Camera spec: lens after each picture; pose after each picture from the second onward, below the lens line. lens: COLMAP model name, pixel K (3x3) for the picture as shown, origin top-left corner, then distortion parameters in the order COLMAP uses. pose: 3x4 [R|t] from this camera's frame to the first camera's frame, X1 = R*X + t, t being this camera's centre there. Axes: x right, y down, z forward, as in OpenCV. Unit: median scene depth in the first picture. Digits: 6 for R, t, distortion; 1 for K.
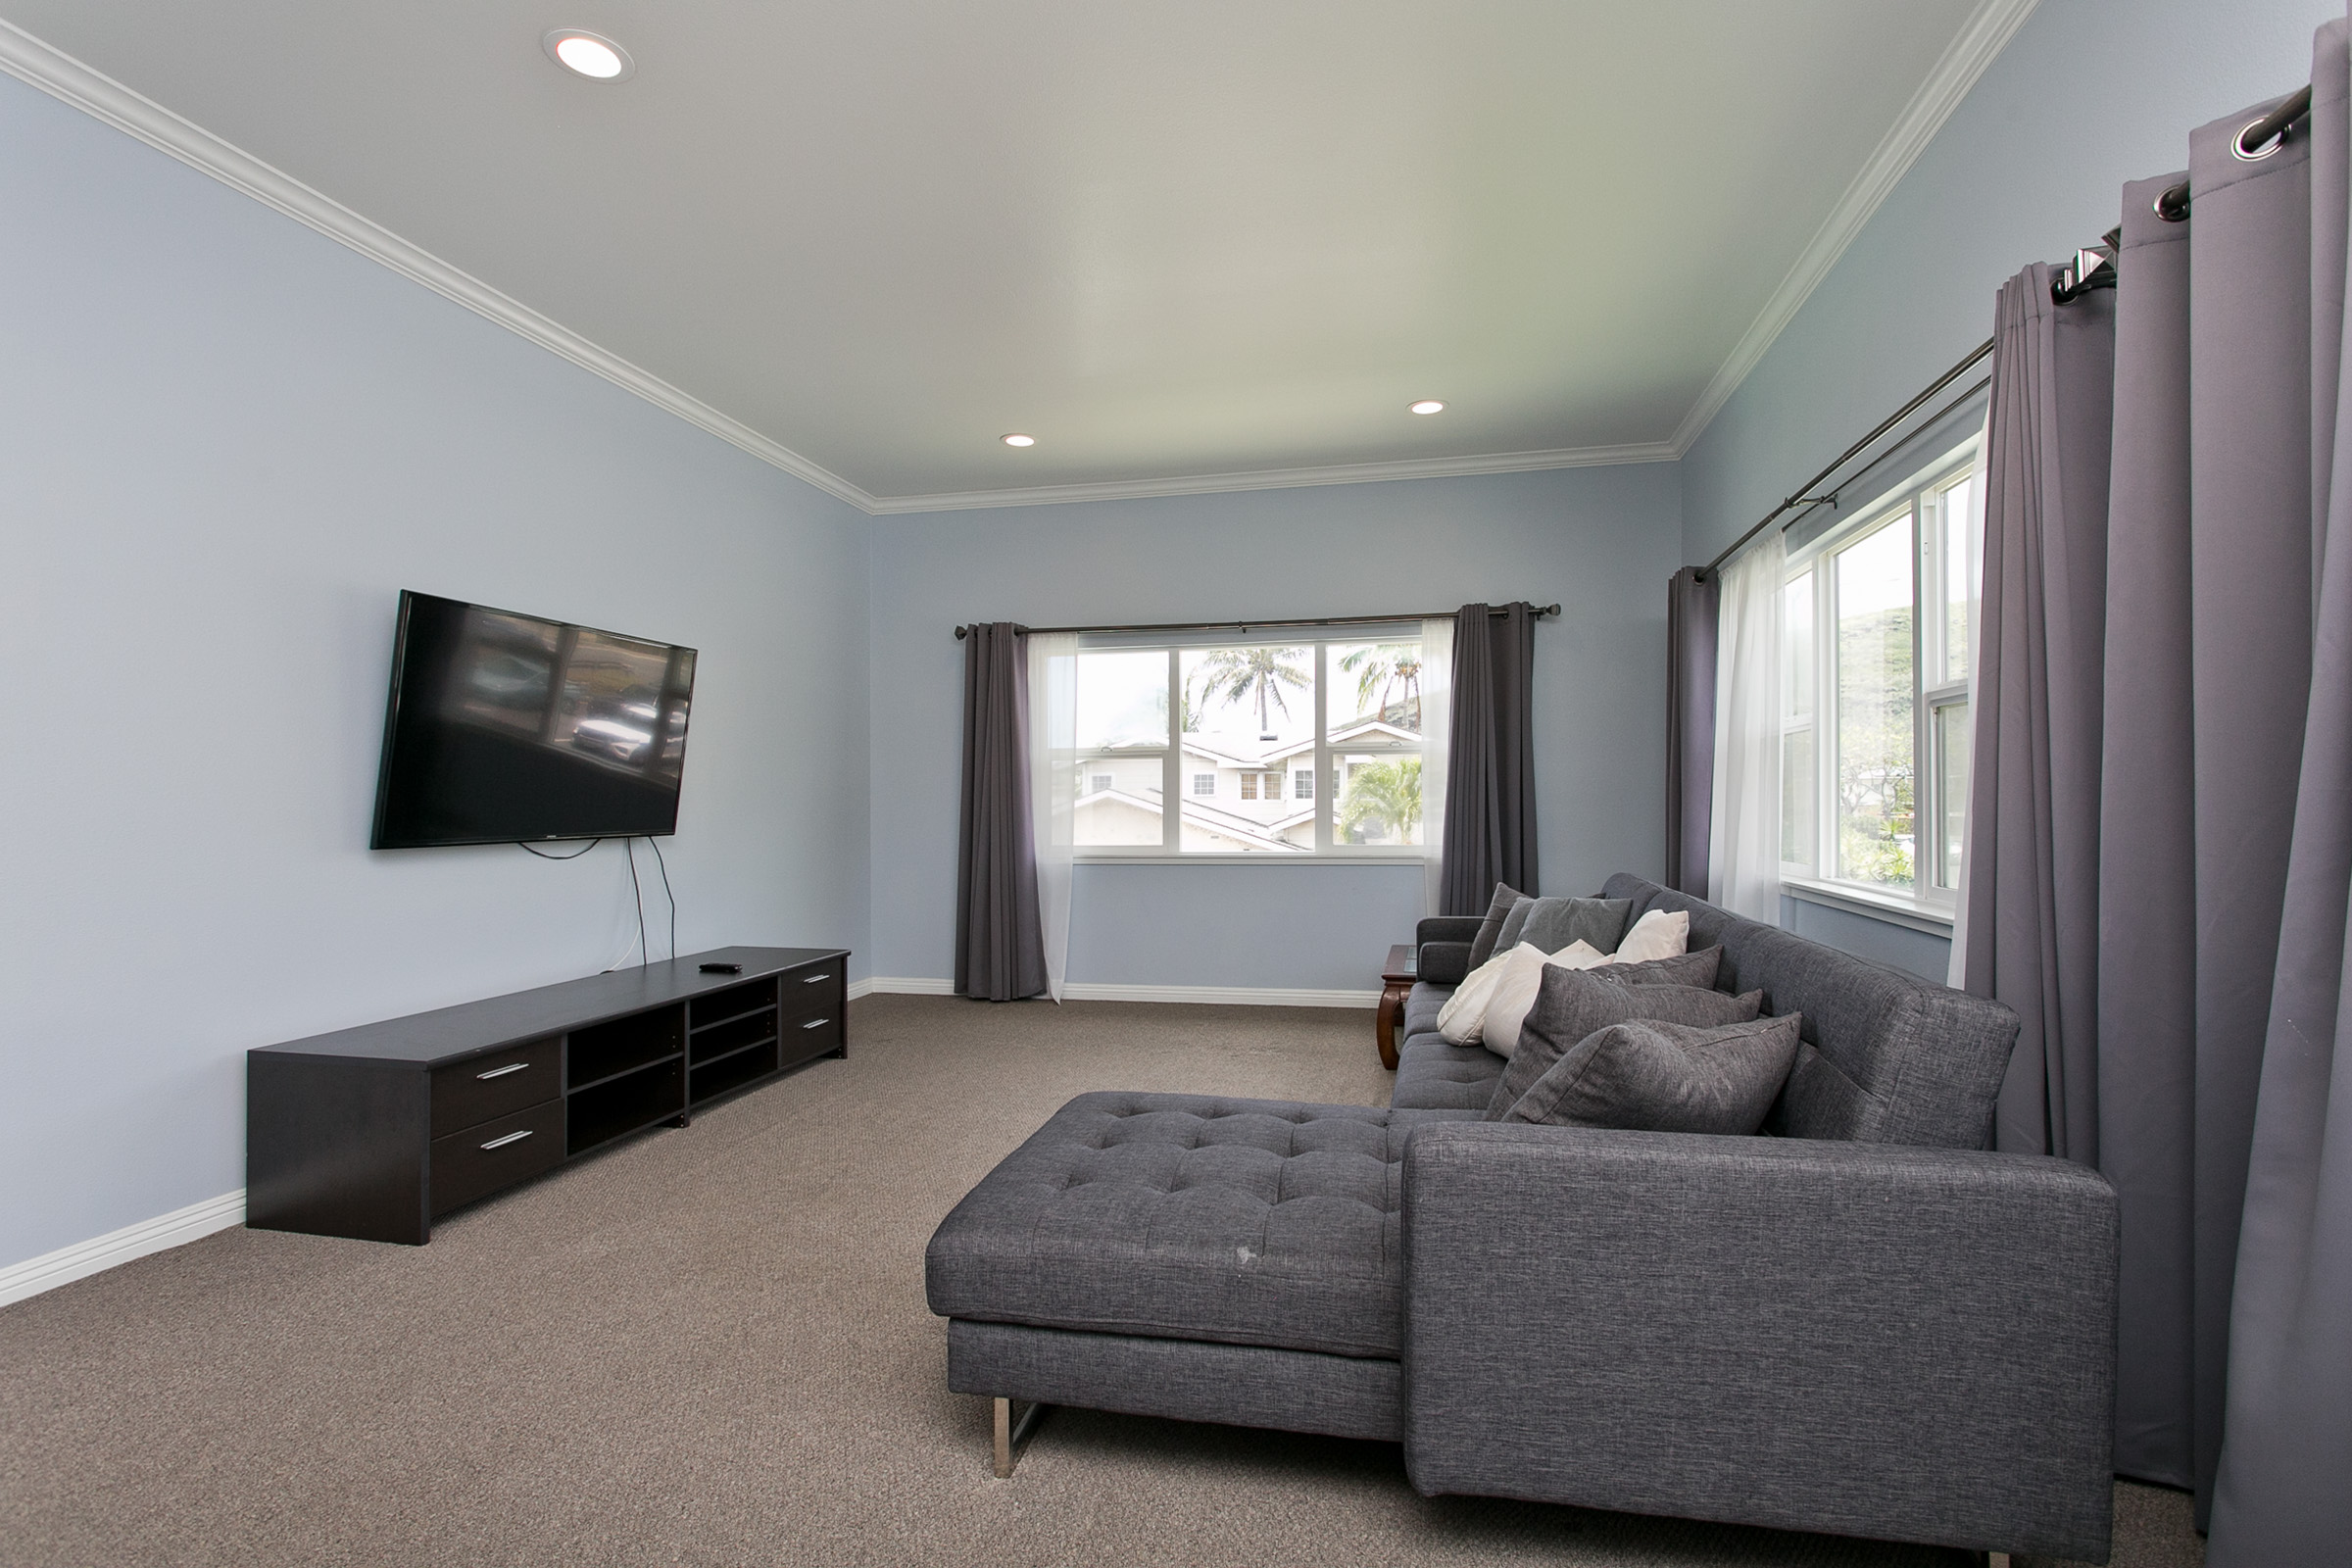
lens RADIAL K [[1115.6, 0, 1181.8], [0, 1115.6, 789.0], [0, 0, 1]] dist [-0.000741, 0.000240]
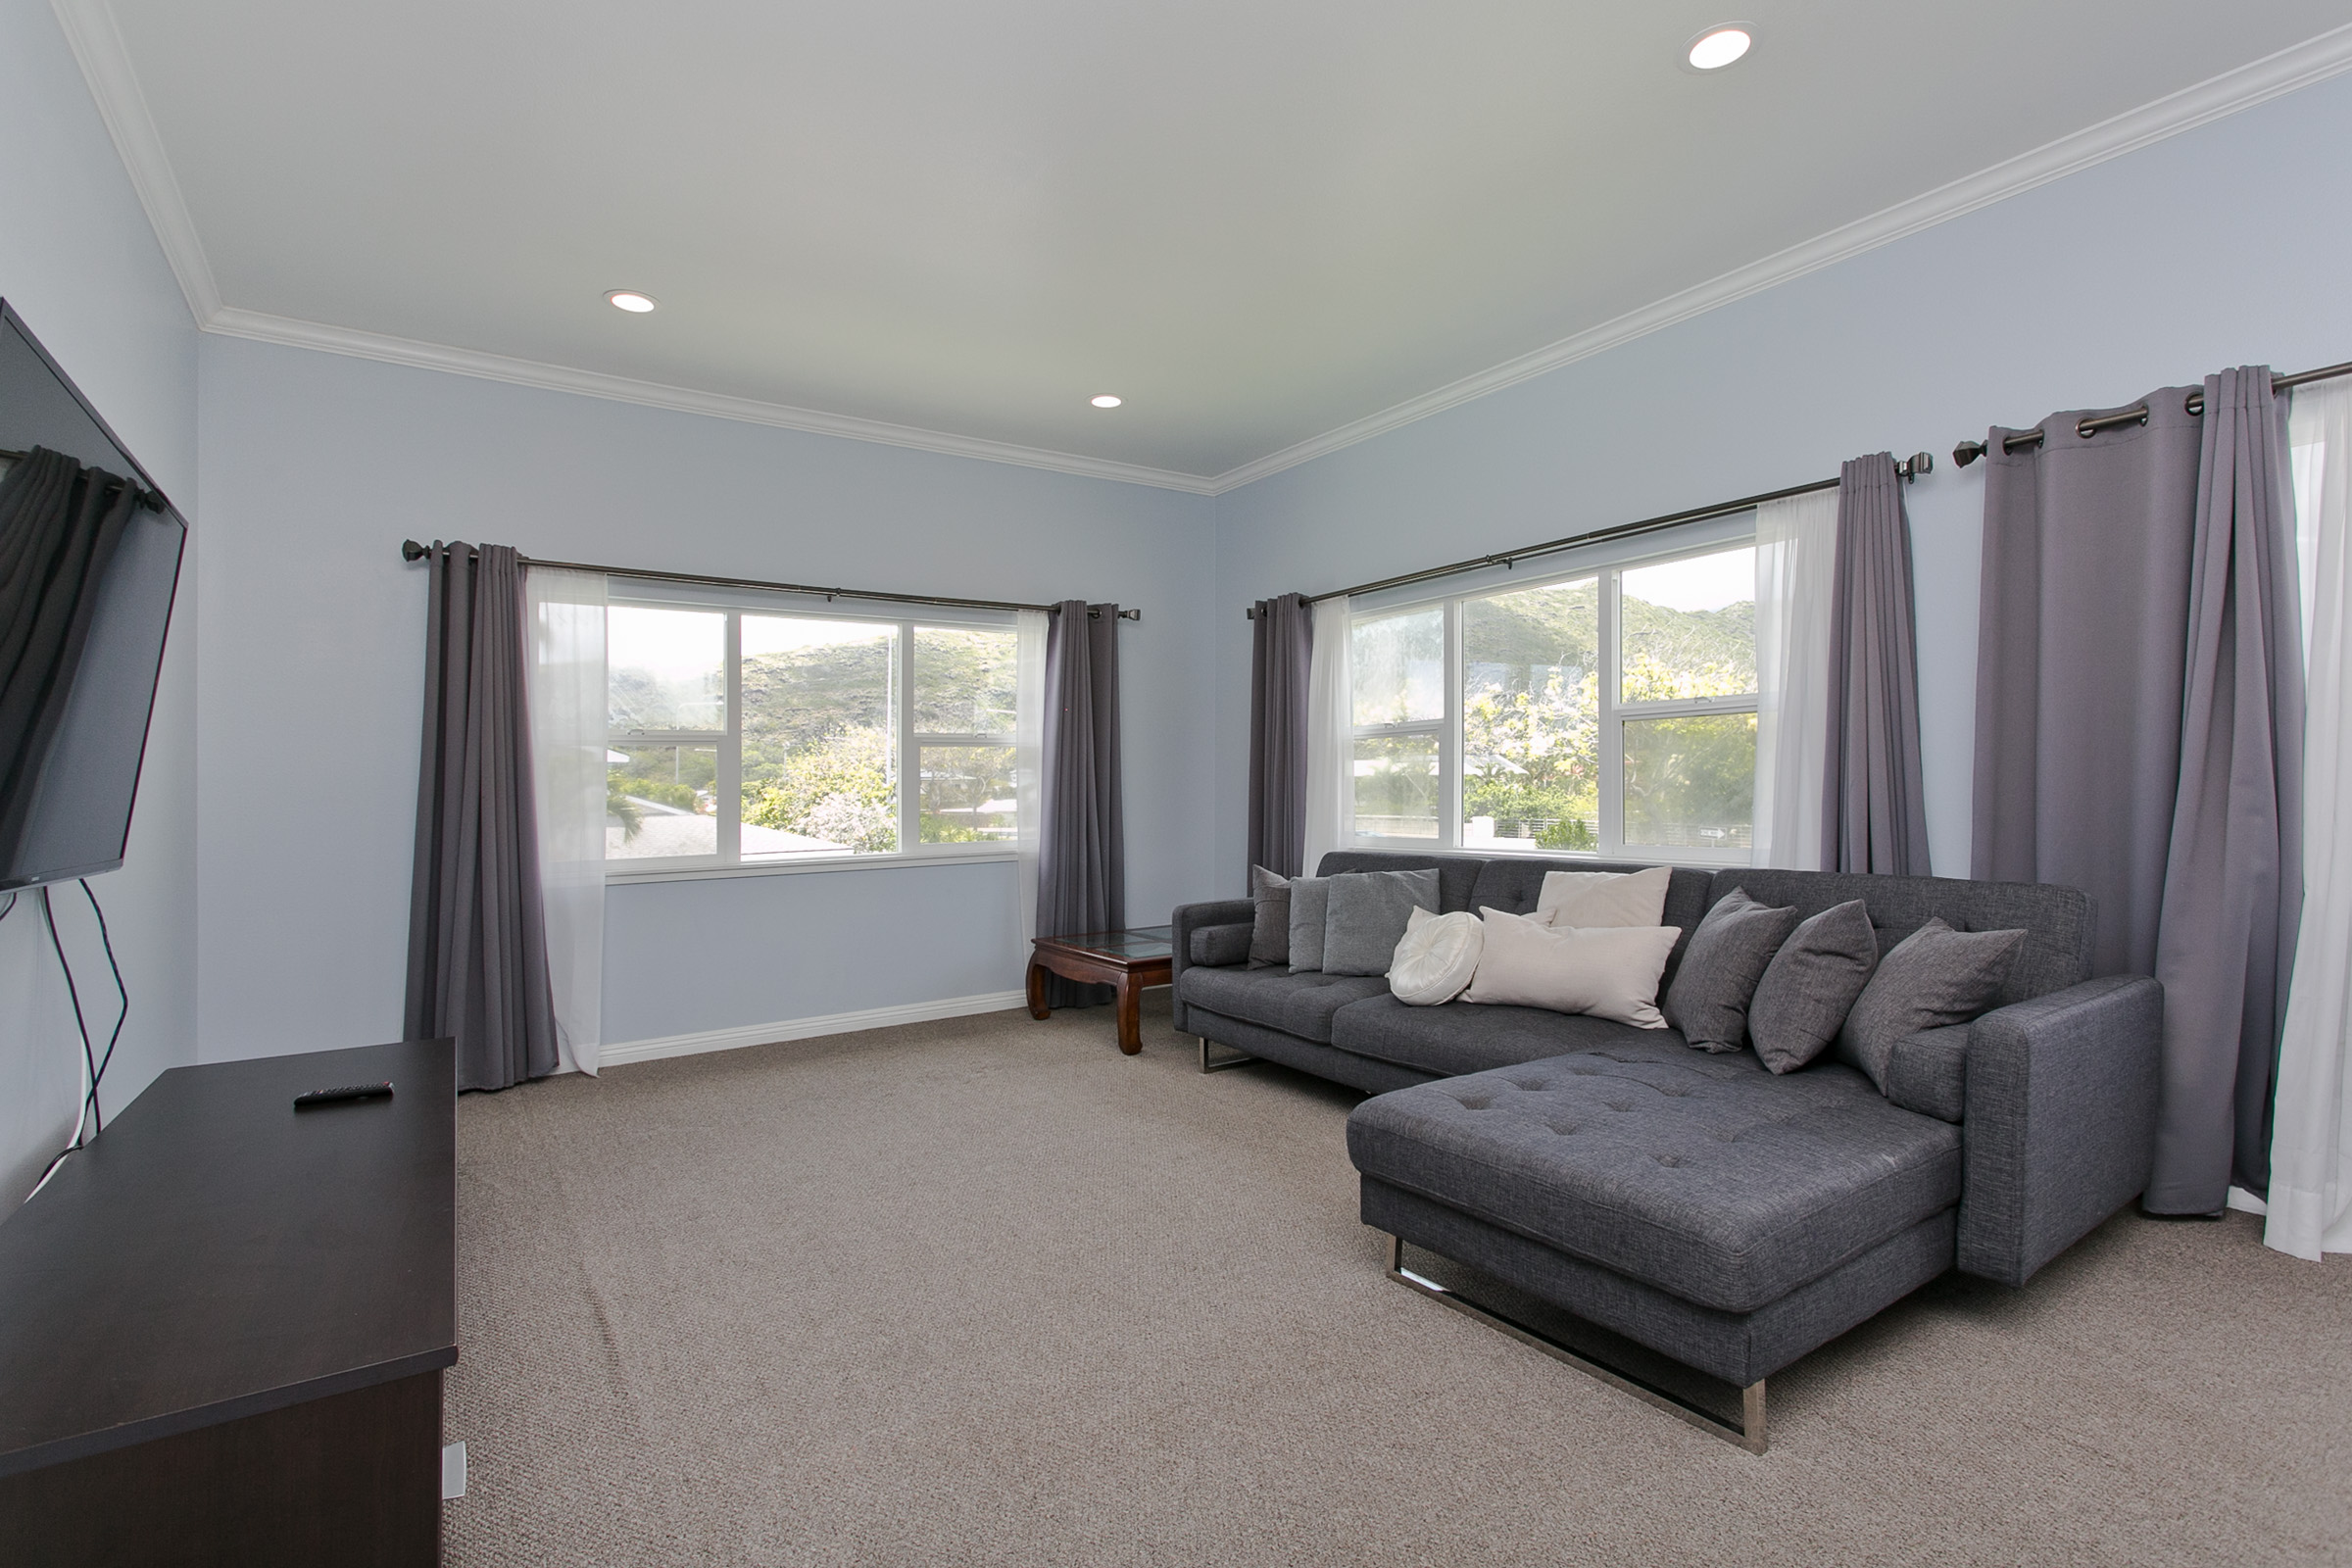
lens RADIAL K [[1115.6, 0, 1188.2], [0, 1115.6, 786.5], [0, 0, 1]] dist [-0.000741, 0.000240]
pose [[0.687943, -0.006553, 0.725735, -0.376117], [0.007852, 0.999968, 0.001586, 0.003536], [-0.725722, 0.004608, 0.687972, 0.208103]]
